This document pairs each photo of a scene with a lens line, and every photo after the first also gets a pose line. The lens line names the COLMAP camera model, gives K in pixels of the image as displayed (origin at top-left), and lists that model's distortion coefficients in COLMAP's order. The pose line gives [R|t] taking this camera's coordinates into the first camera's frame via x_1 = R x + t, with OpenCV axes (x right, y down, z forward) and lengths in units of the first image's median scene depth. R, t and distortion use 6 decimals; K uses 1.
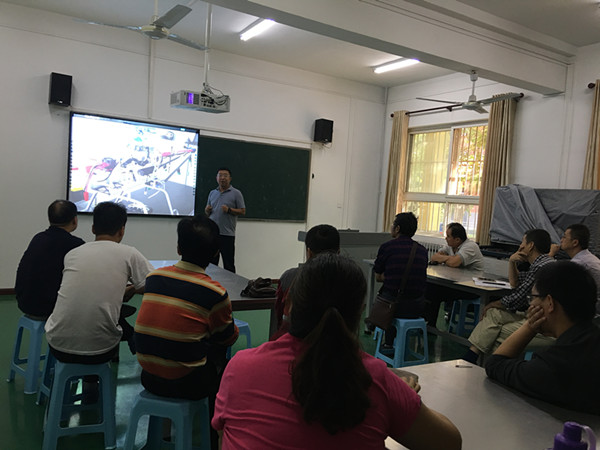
lens RADIAL K [[507.2, 0, 300.0], [0, 507.2, 225.0], [0, 0, 1]] dist [0.131704, -0.185937]
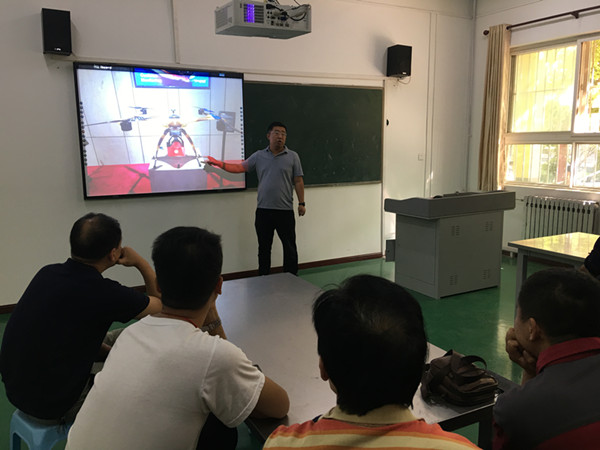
lens RADIAL K [[507.2, 0, 300.0], [0, 507.2, 225.0], [0, 0, 1]] dist [0.131704, -0.185937]
pose [[0.995726, -0.069483, -0.060851, -0.076396], [0.075413, 0.991995, 0.101289, -0.032289], [0.053326, -0.105445, 0.992994, 0.211667]]
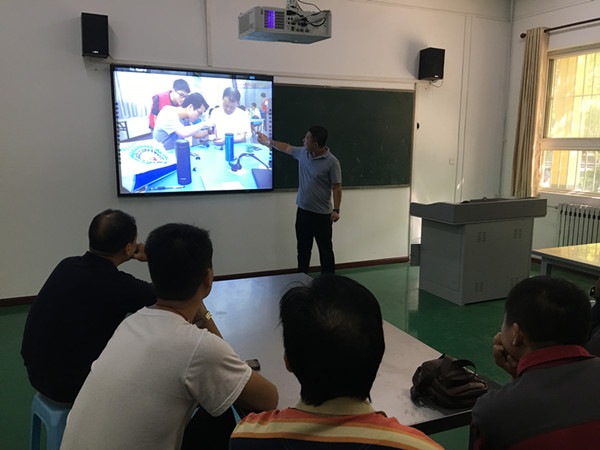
lens RADIAL K [[507.2, 0, 300.0], [0, 507.2, 225.0], [0, 0, 1]] dist [0.131704, -0.185937]
pose [[0.990430, -0.042251, -0.131389, -0.060386], [0.054865, 0.994067, 0.093915, -0.031792], [0.126642, -0.100225, 0.986872, 0.205955]]
